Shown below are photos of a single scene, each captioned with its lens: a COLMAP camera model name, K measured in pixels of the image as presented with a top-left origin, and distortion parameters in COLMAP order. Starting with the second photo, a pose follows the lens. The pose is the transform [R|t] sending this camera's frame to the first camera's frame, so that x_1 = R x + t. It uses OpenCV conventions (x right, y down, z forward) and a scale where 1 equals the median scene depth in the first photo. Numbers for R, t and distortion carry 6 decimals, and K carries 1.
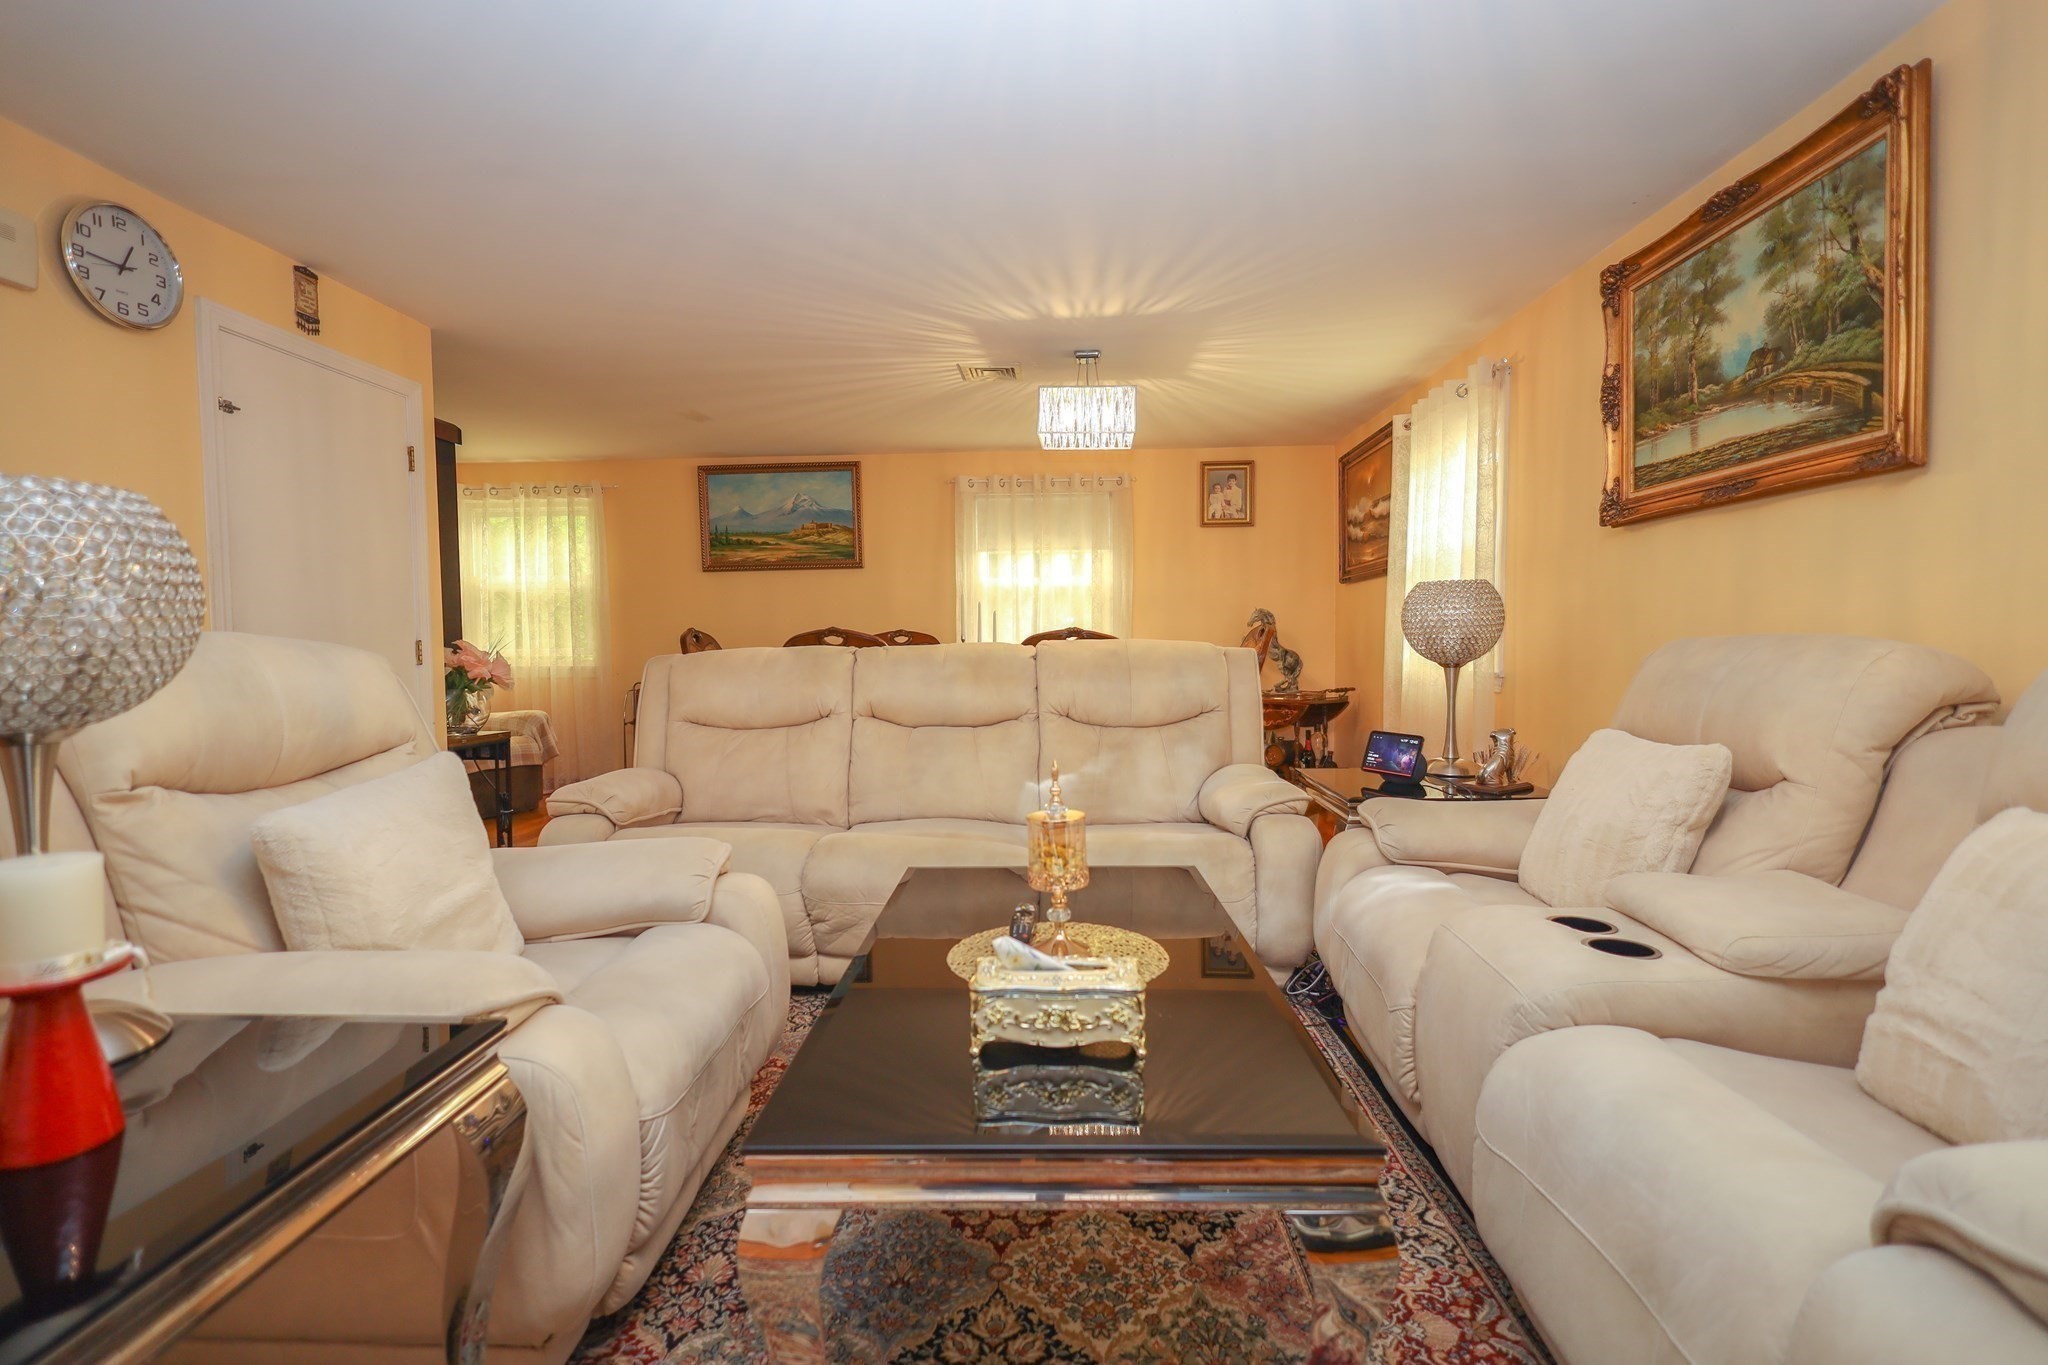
lens RADIAL K [[960.7, 0, 1020.8], [0, 960.7, 677.4], [0, 0, 1]] dist [0.003659, 0.000198]
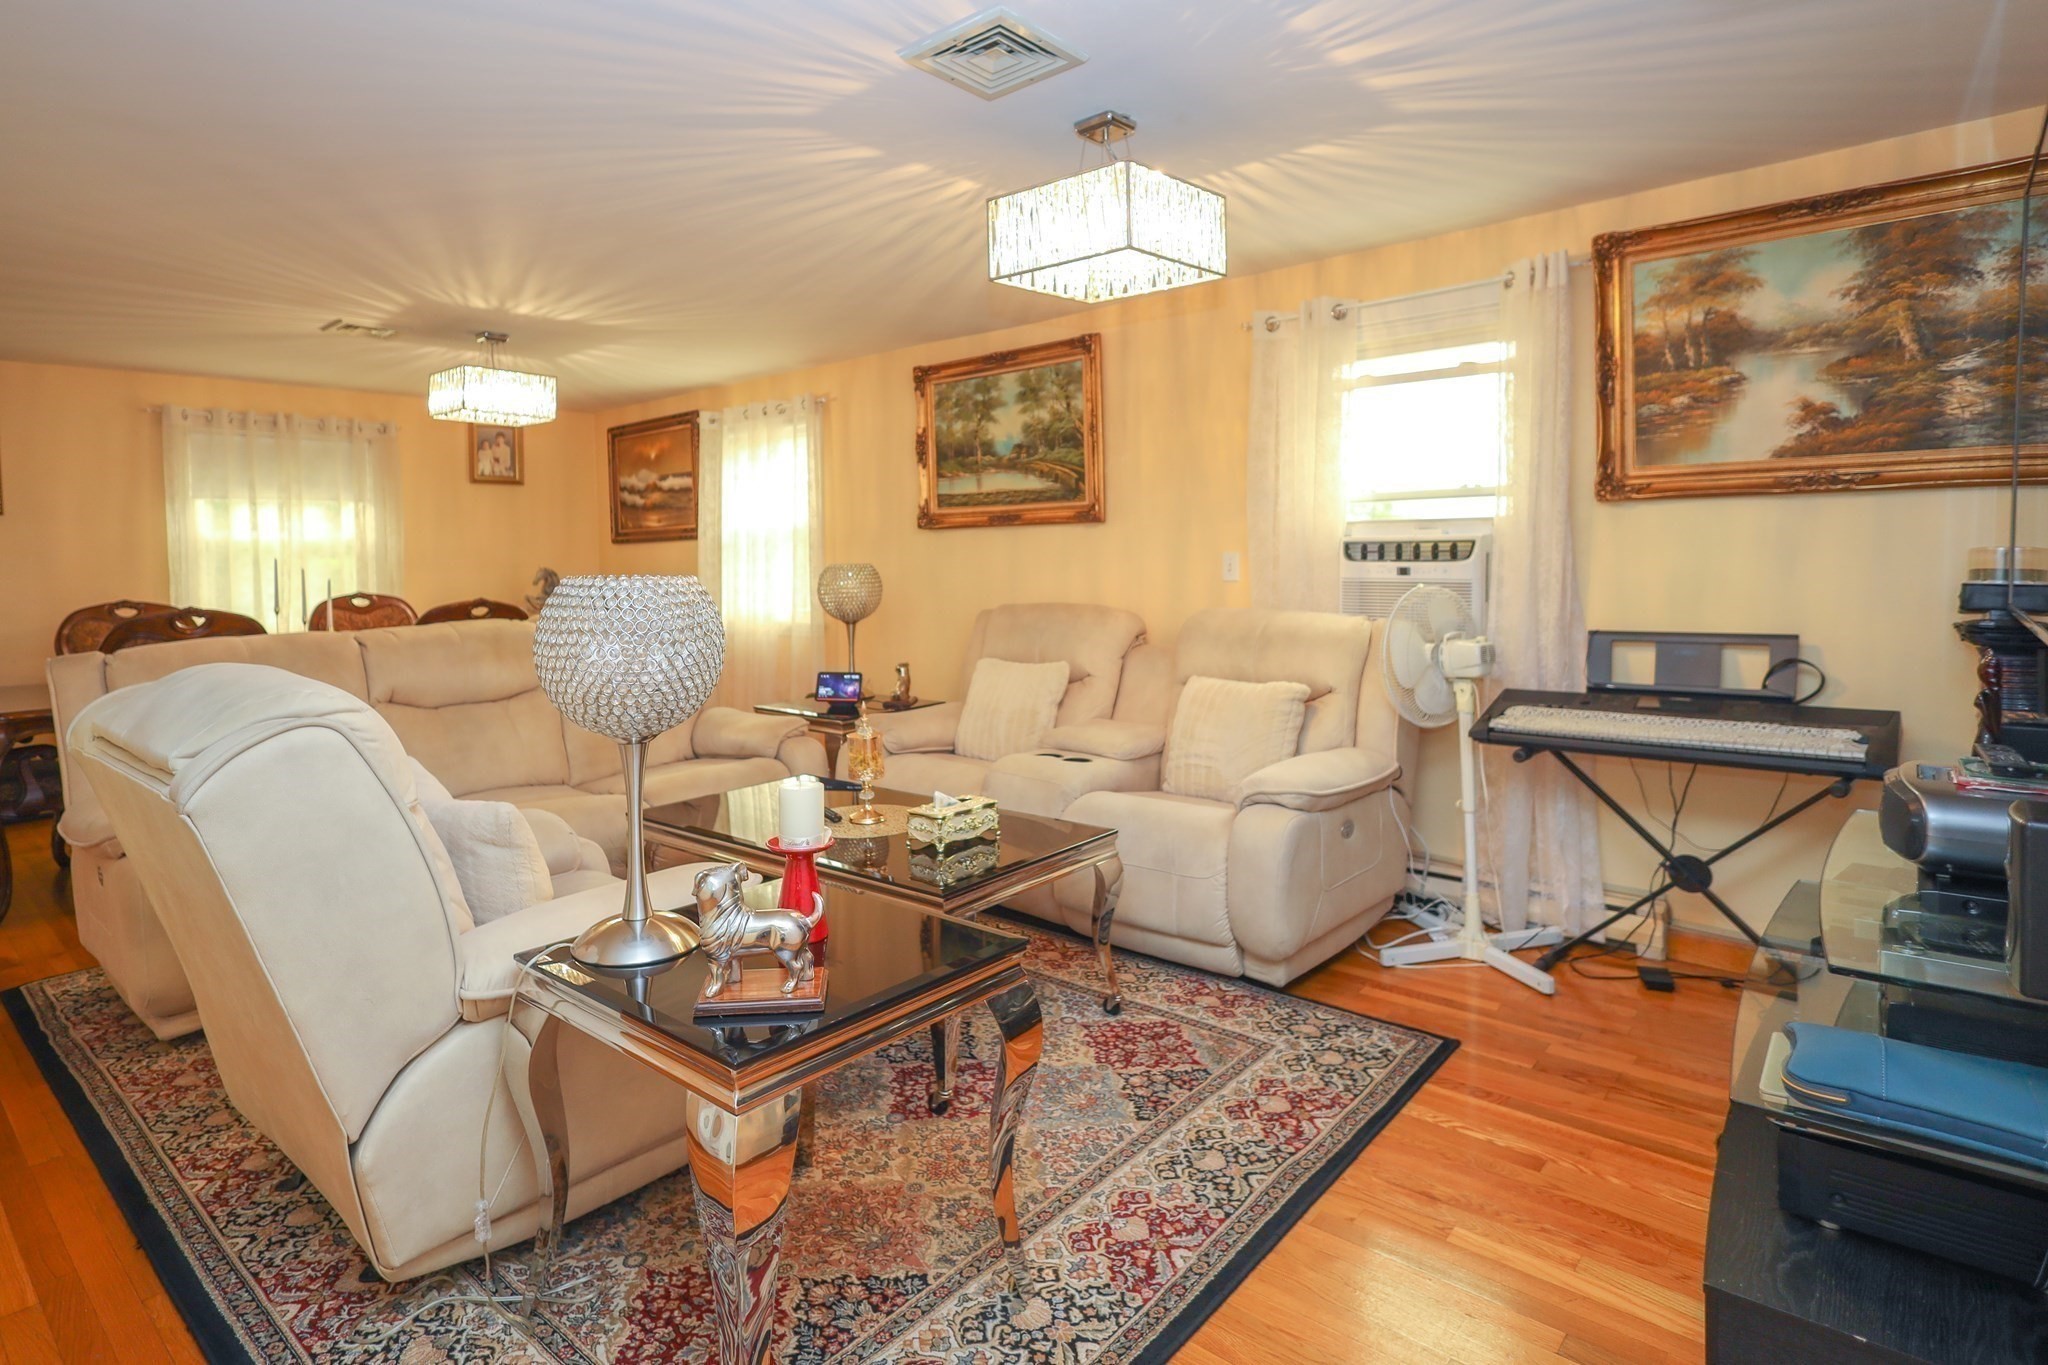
lens RADIAL K [[1091.4, 0, 971.5], [0, 1091.4, 575.6], [0, 0, 1]] dist [0.001669, 0.000192]
pose [[0.645222, -0.012987, 0.763884, -0.846645], [0.041163, 0.998994, -0.017784, -0.057621], [-0.762885, 0.042918, 0.645108, -0.245500]]
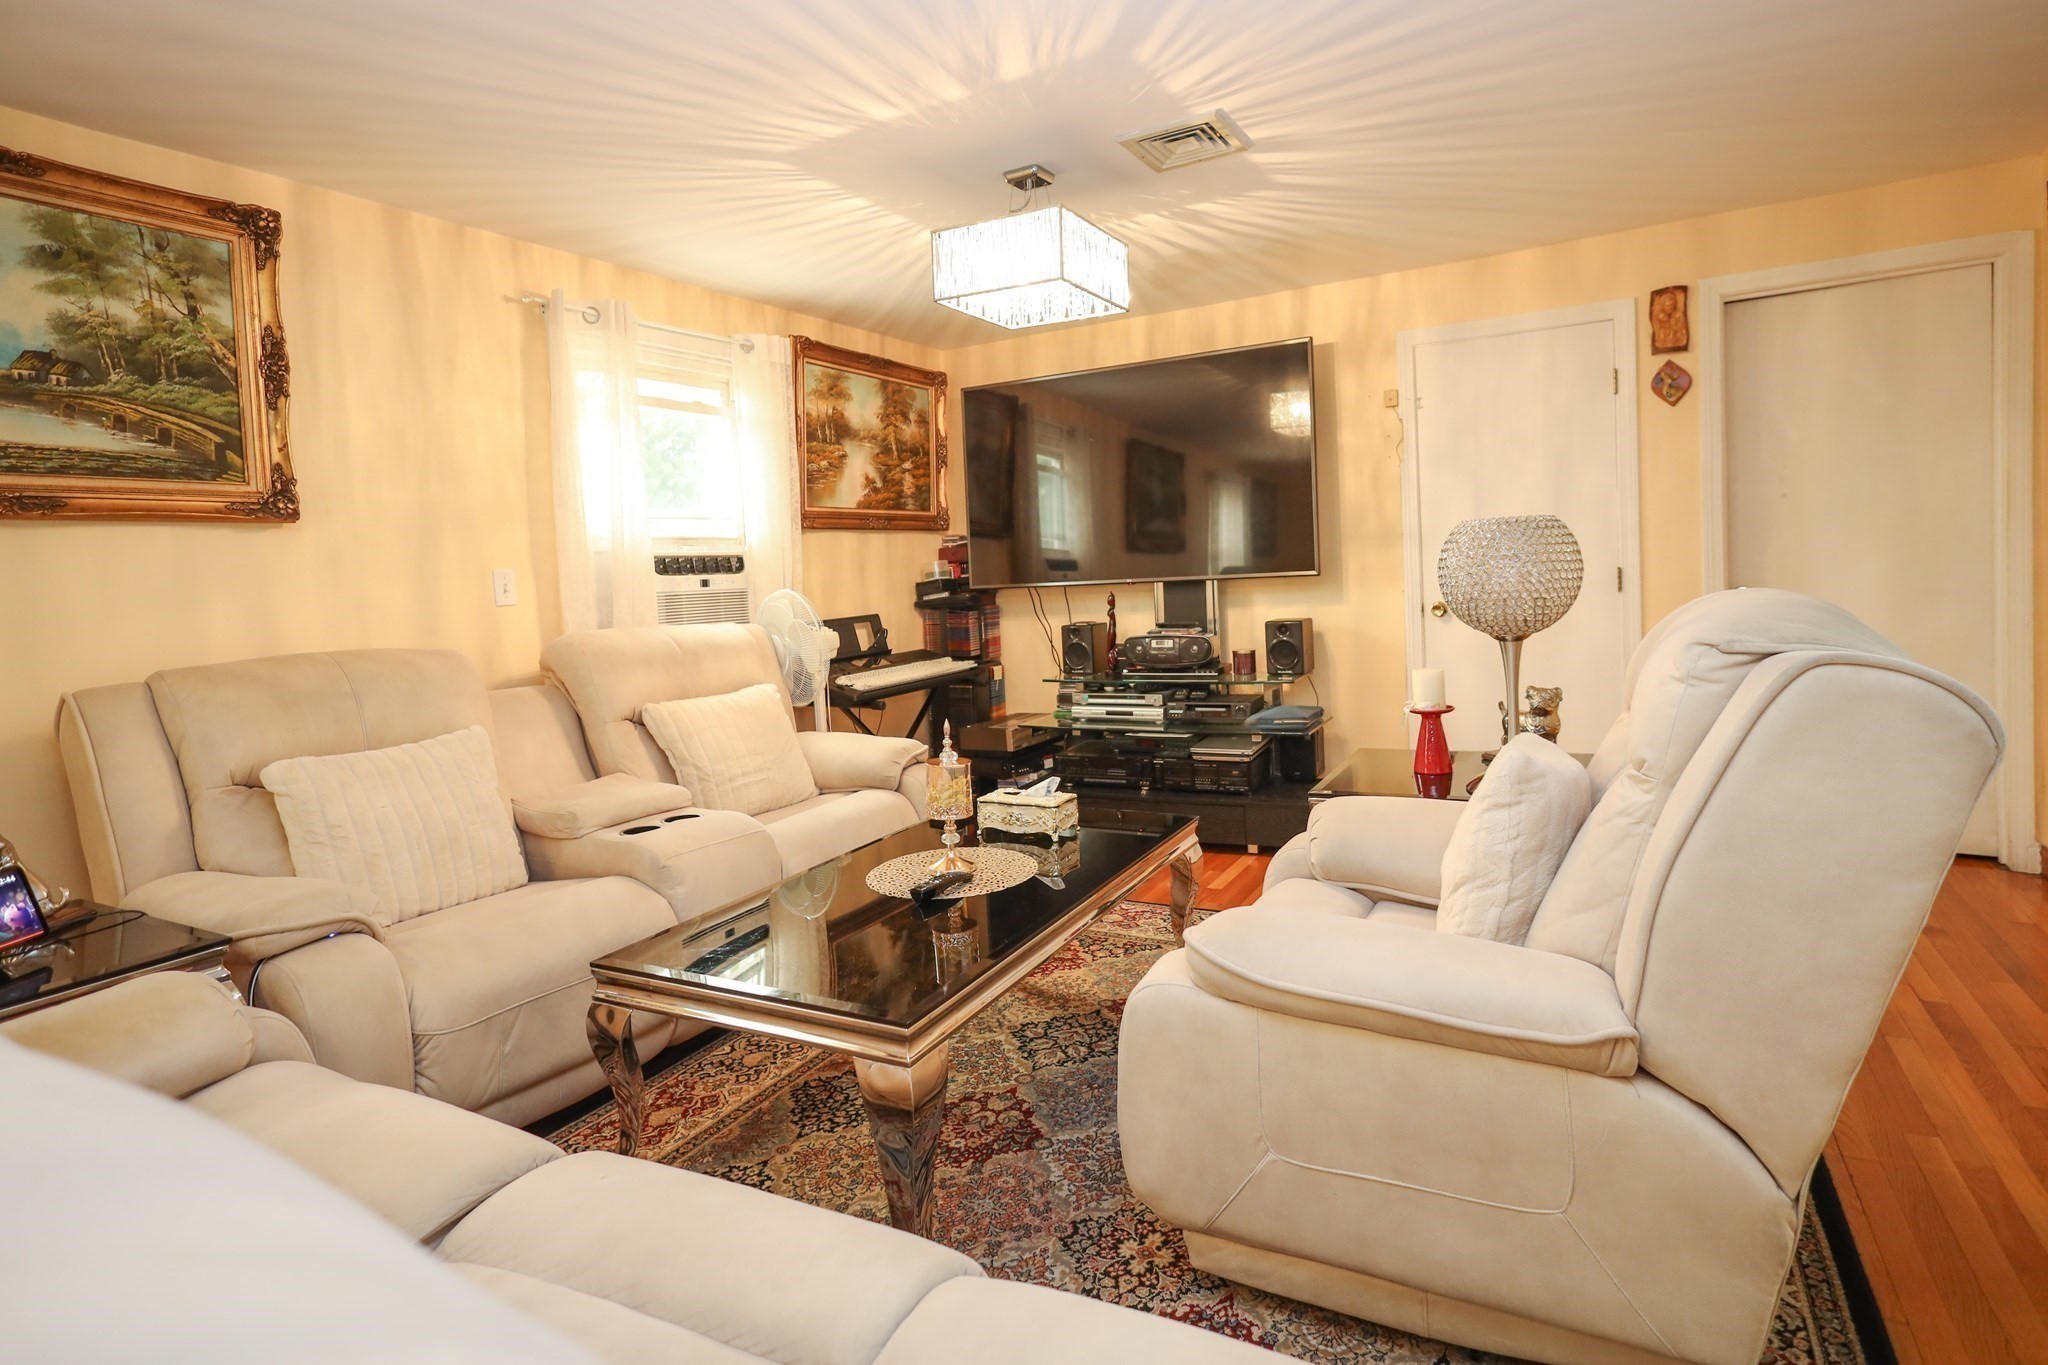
lens RADIAL K [[1039.4, 0, 1051.6], [0, 1039.4, 610.3], [0, 0, 1]] dist [0.002078, 0.000950]
pose [[-0.896854, 0.035871, 0.440869, -0.471643], [0.076297, 0.994312, 0.074310, -0.101312], [-0.435696, 0.100282, -0.894490, 1.438123]]
